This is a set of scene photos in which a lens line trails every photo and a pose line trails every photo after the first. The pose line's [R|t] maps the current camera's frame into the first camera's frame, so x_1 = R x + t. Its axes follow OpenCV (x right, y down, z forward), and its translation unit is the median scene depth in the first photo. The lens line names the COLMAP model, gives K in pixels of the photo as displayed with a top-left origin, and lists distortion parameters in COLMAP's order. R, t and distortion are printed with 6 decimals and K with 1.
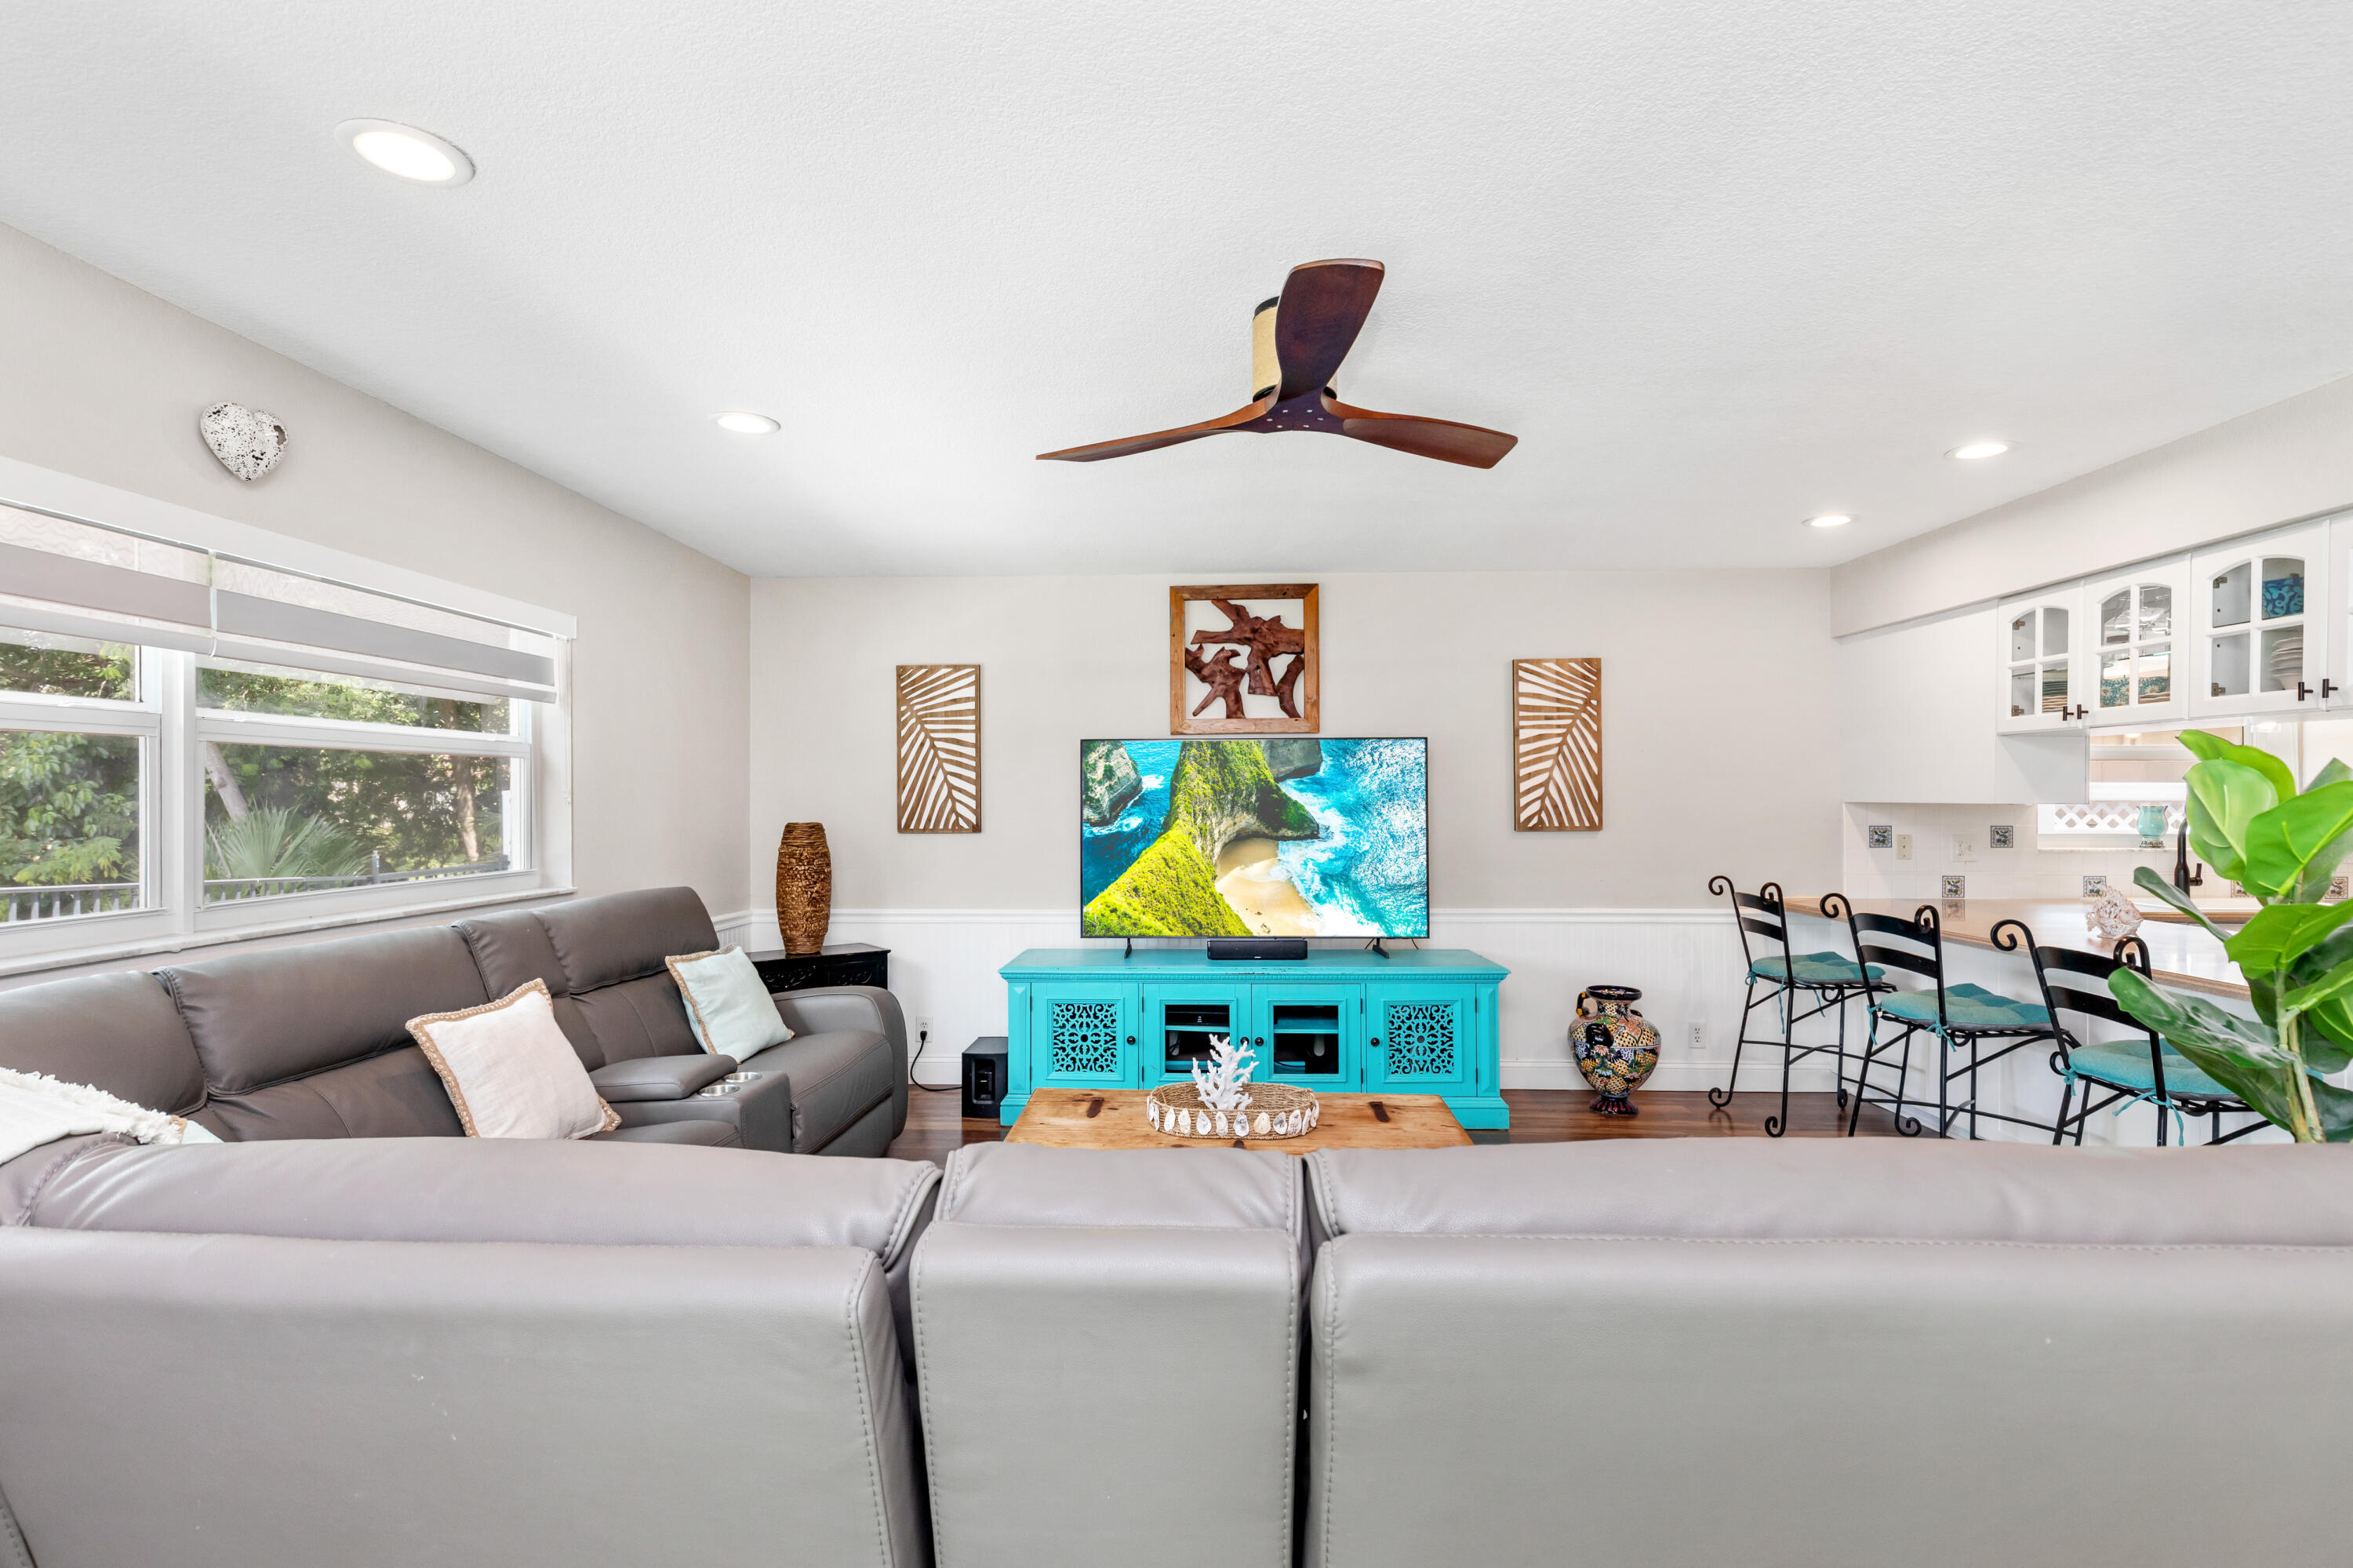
lens RADIAL K [[1097.3, 0, 1164.4], [0, 1097.3, 796.8], [0, 0, 1]] dist [-0.003396, -0.000344]
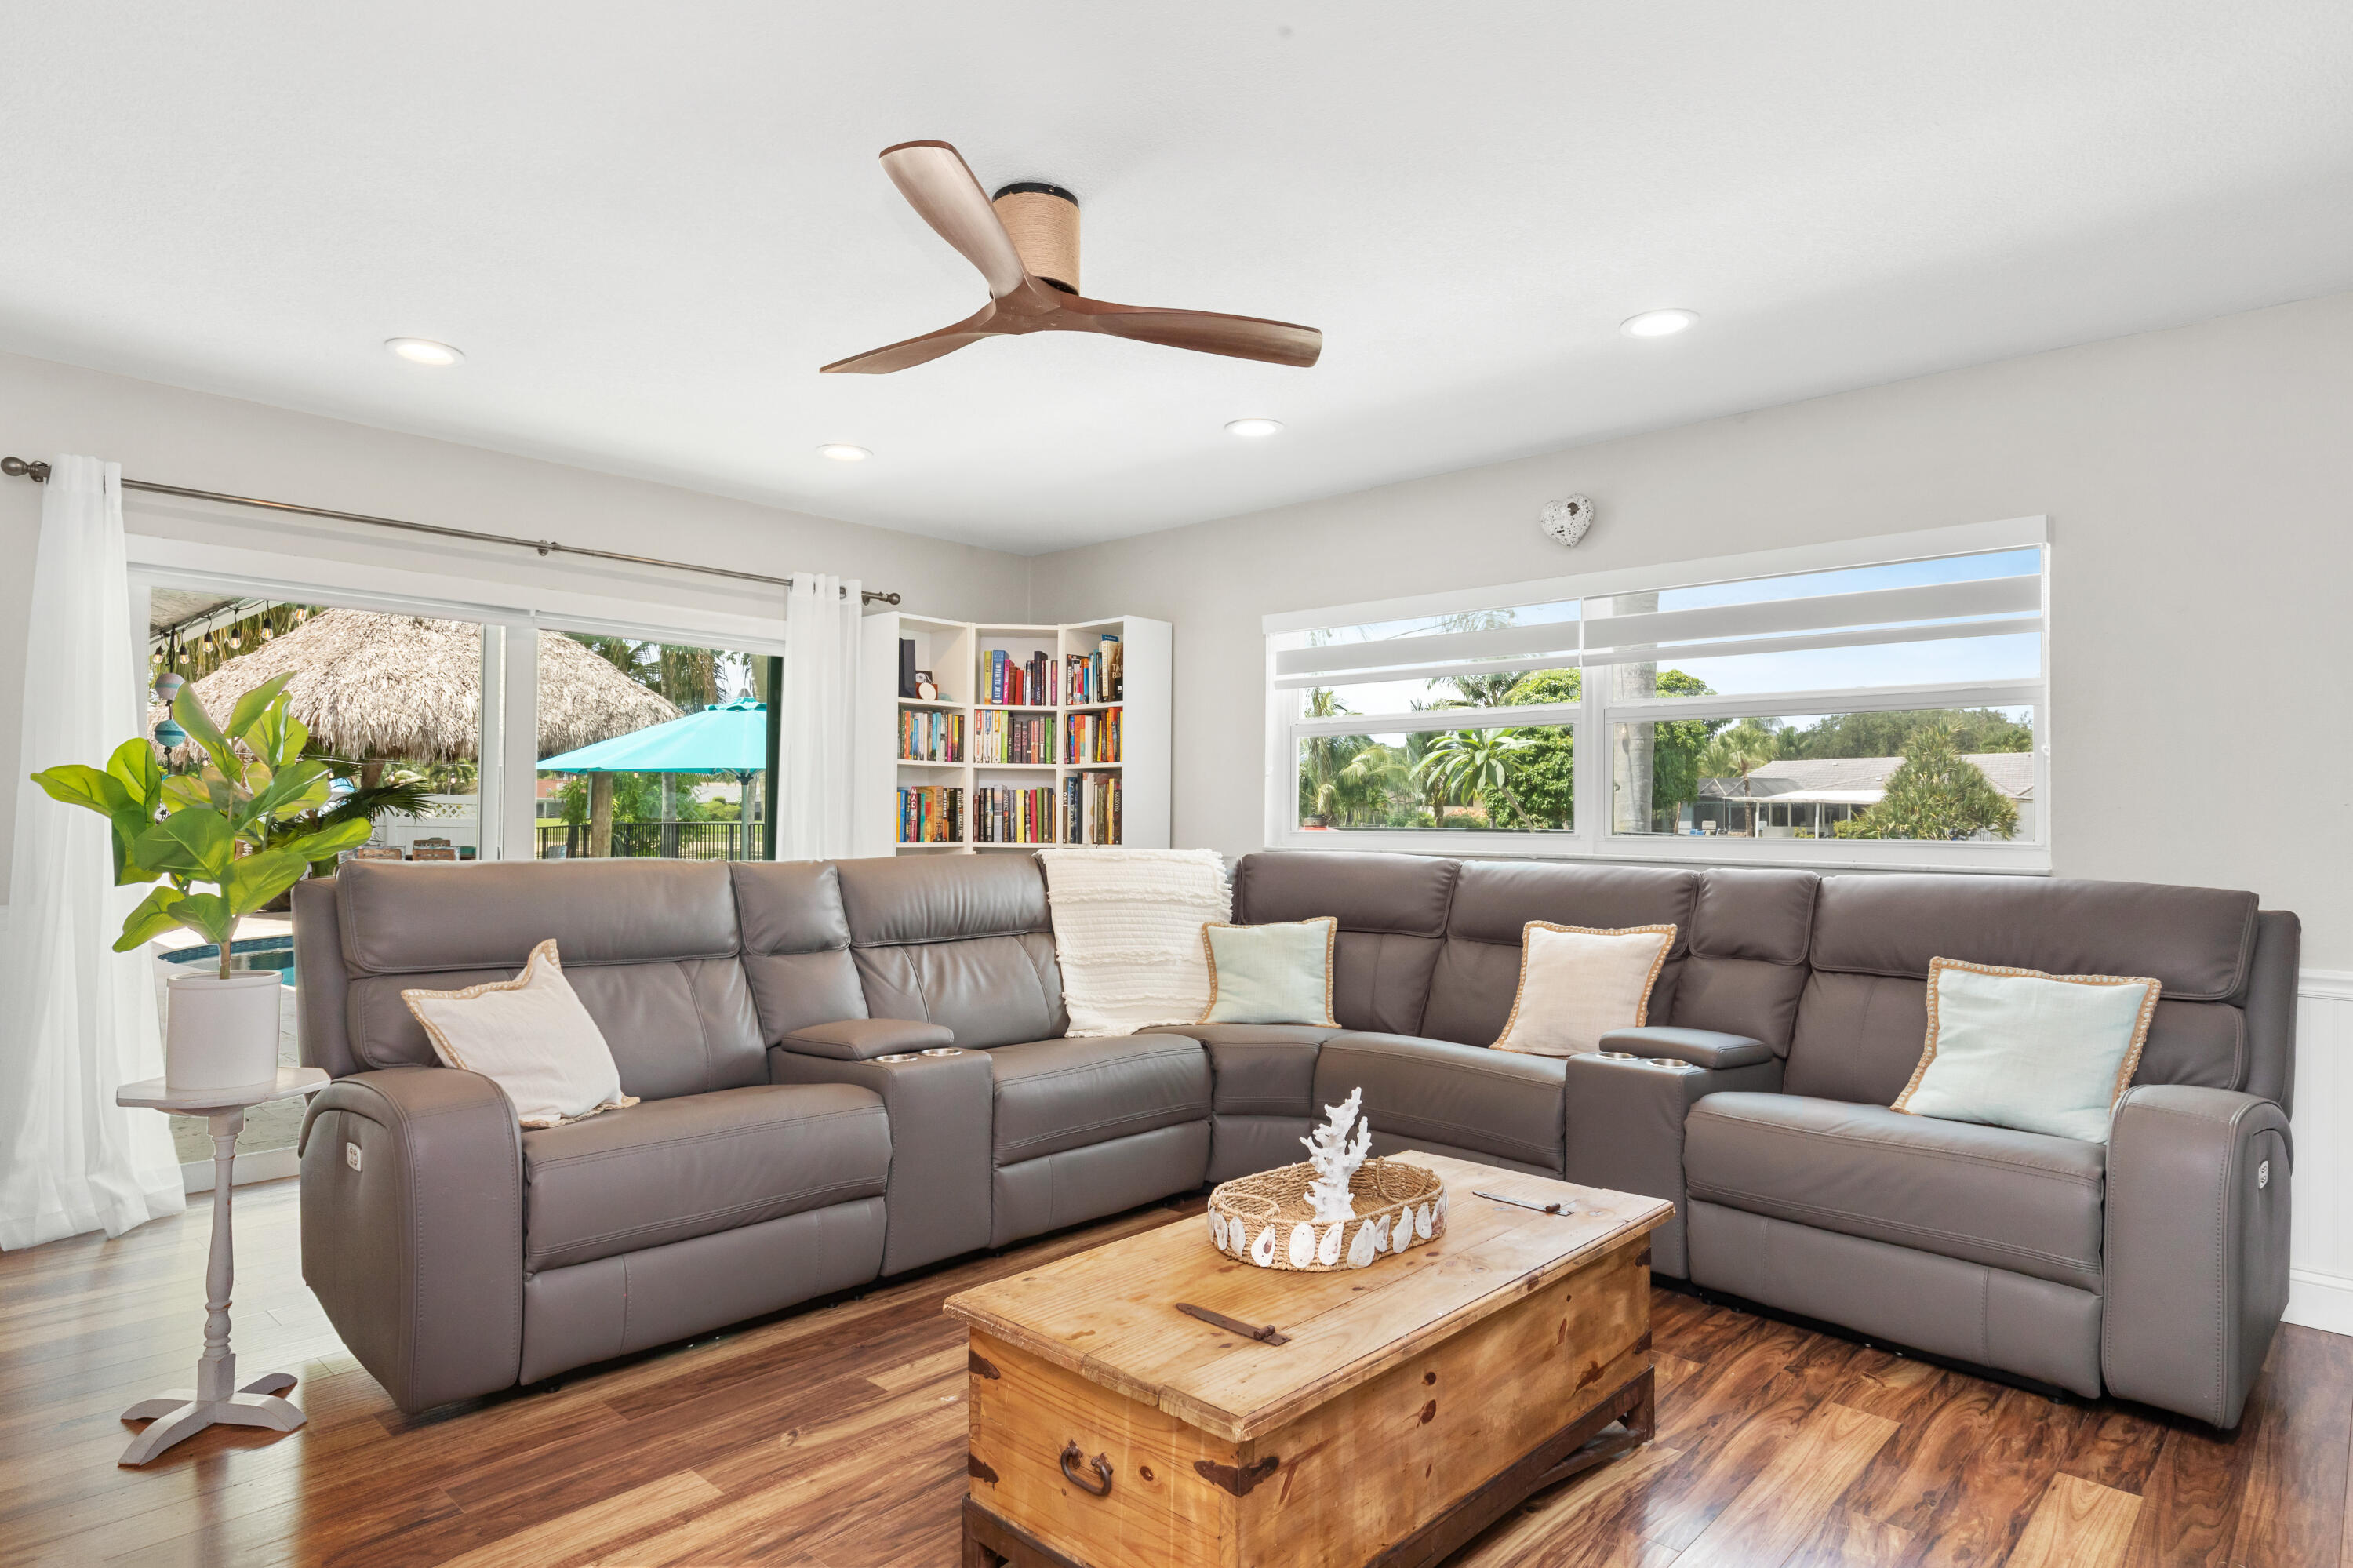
lens RADIAL K [[1306.8, 0, 1159.6], [0, 1306.8, 783.4], [0, 0, 1]] dist [0.001603, -0.000226]
pose [[-0.654555, -0.022278, -0.755686, 0.411304], [-0.008097, 0.999715, -0.022459, 0.036689], [0.755971, -0.008582, -0.654549, 0.843308]]
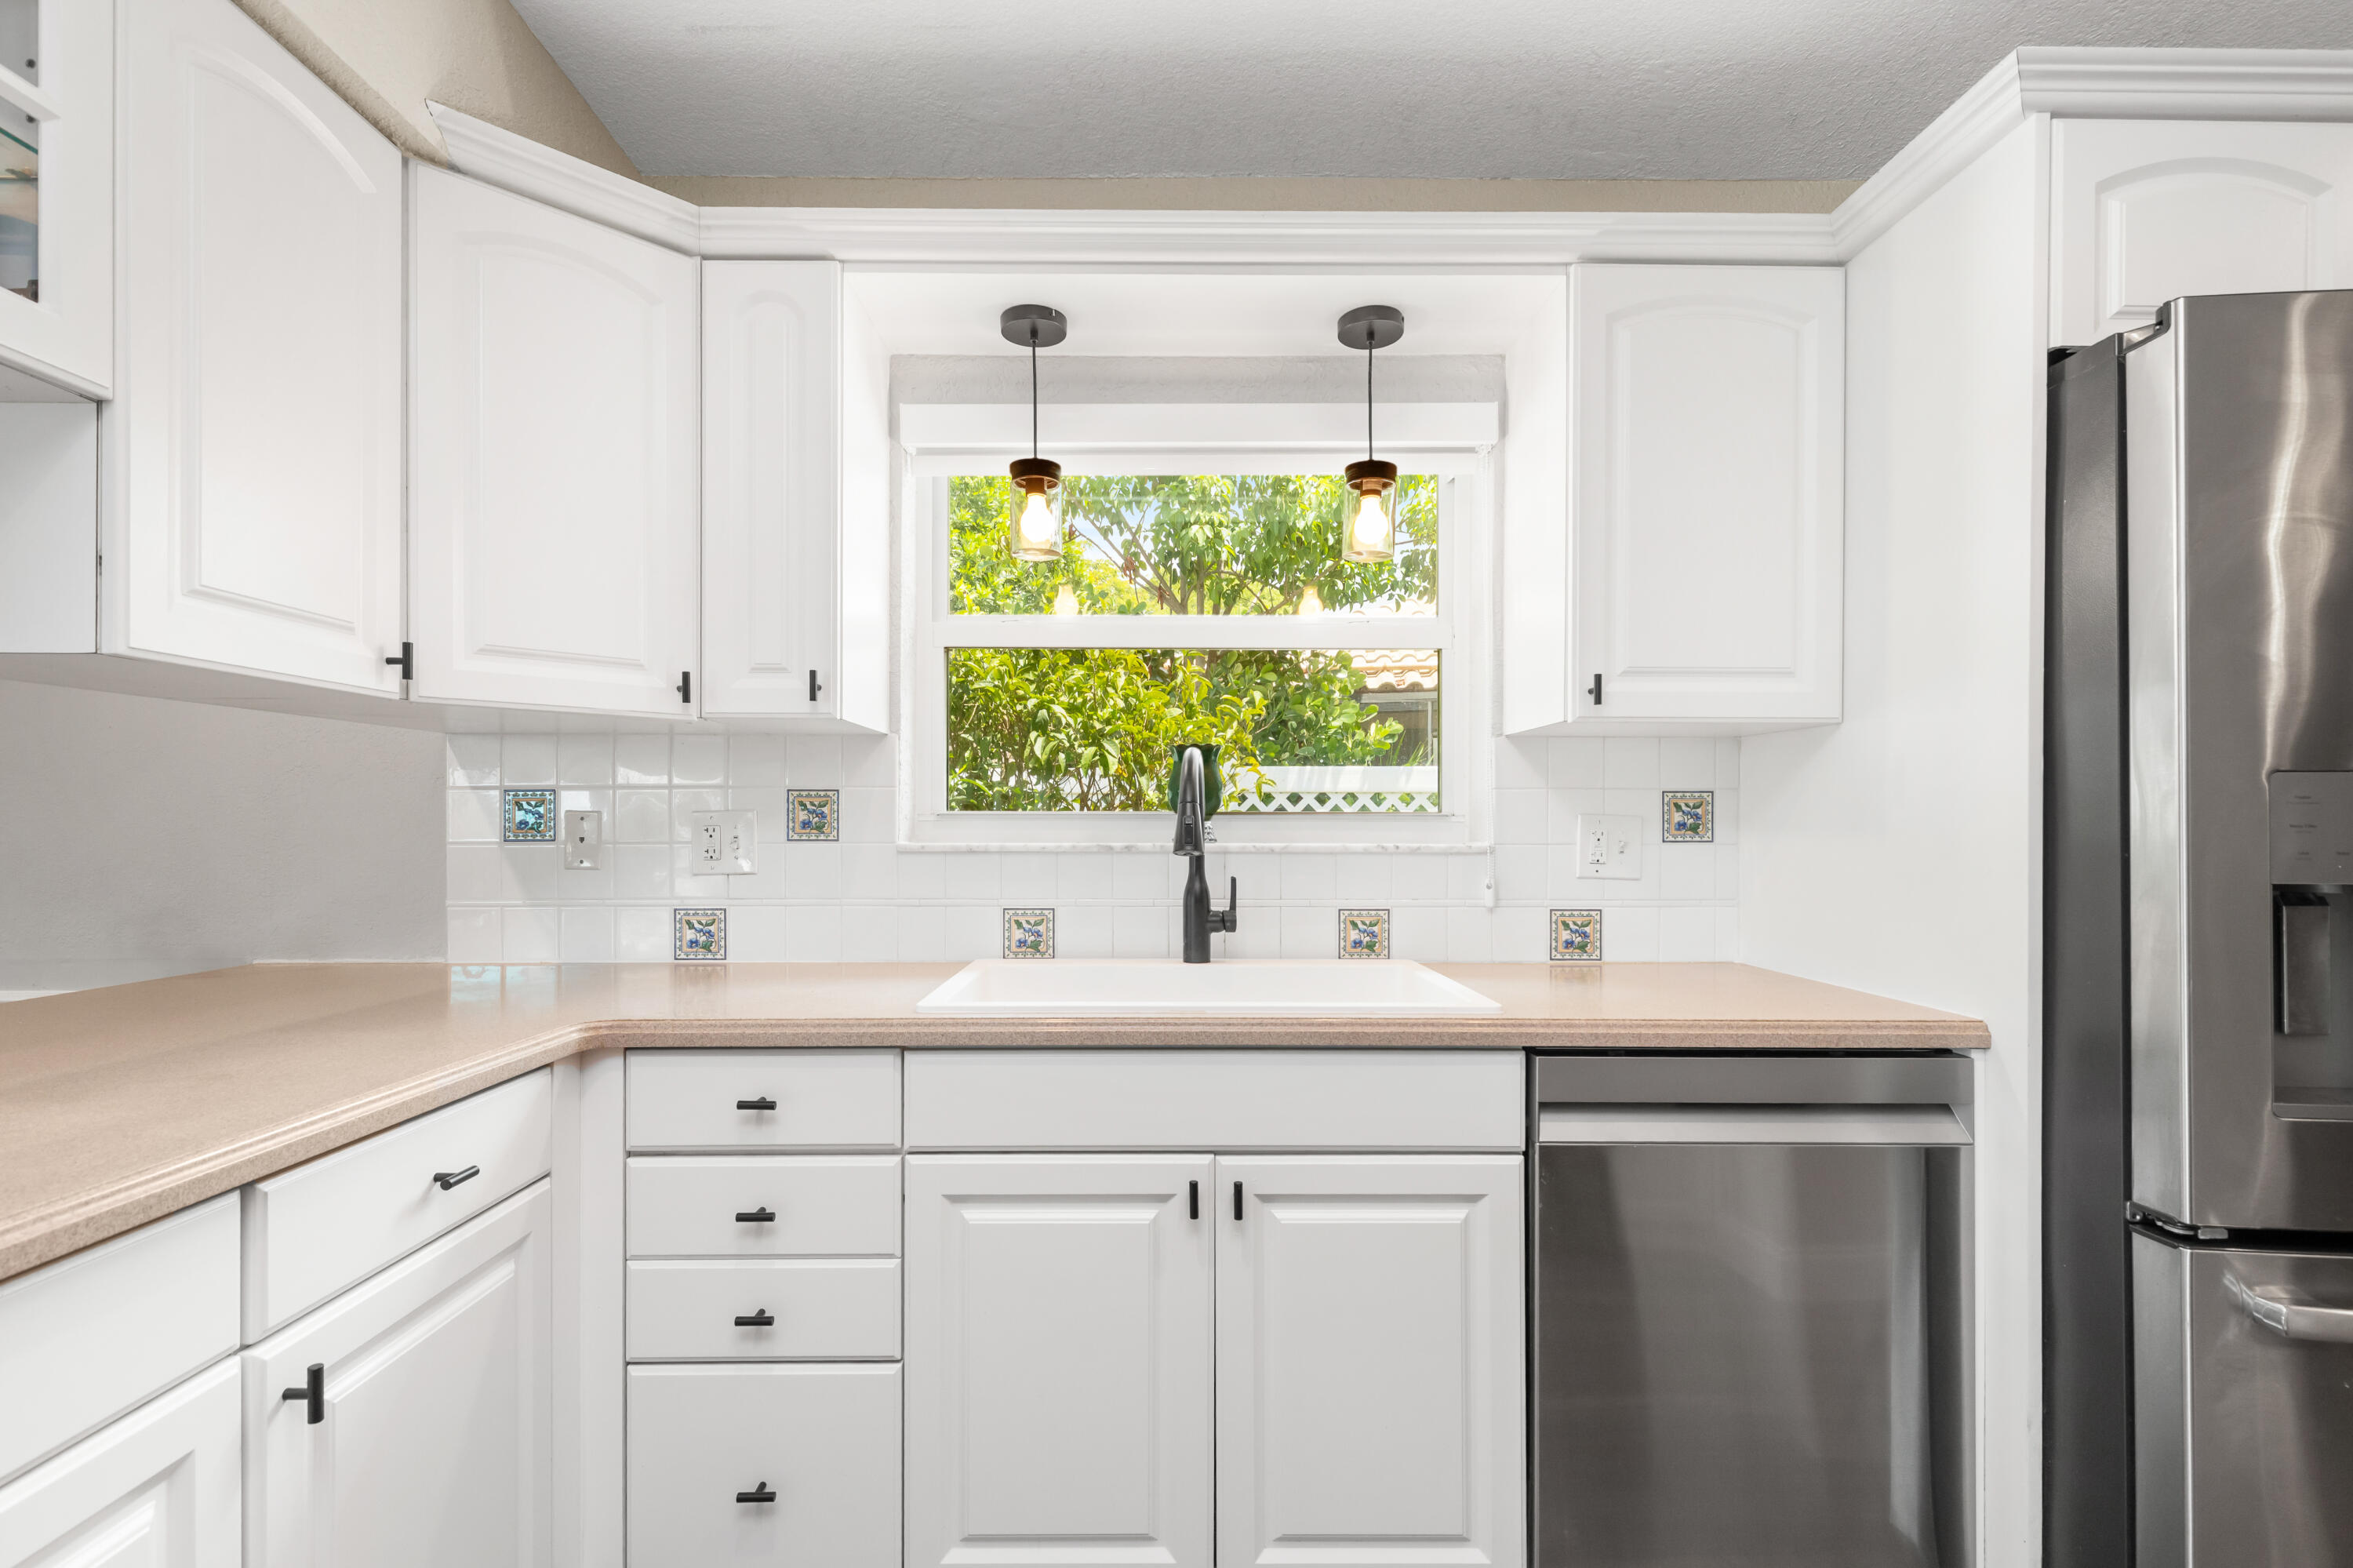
lens RADIAL K [[1078.3, 0, 1152.4], [0, 1078.3, 826.4], [0, 0, 1]] dist [0.004493, 0.000082]
pose [[0.998908, 0.002151, 0.046664, 0.863901], [-0.002408, 0.999982, 0.005441, 0.037431], [-0.046651, -0.005548, 0.998896, 0.570090]]
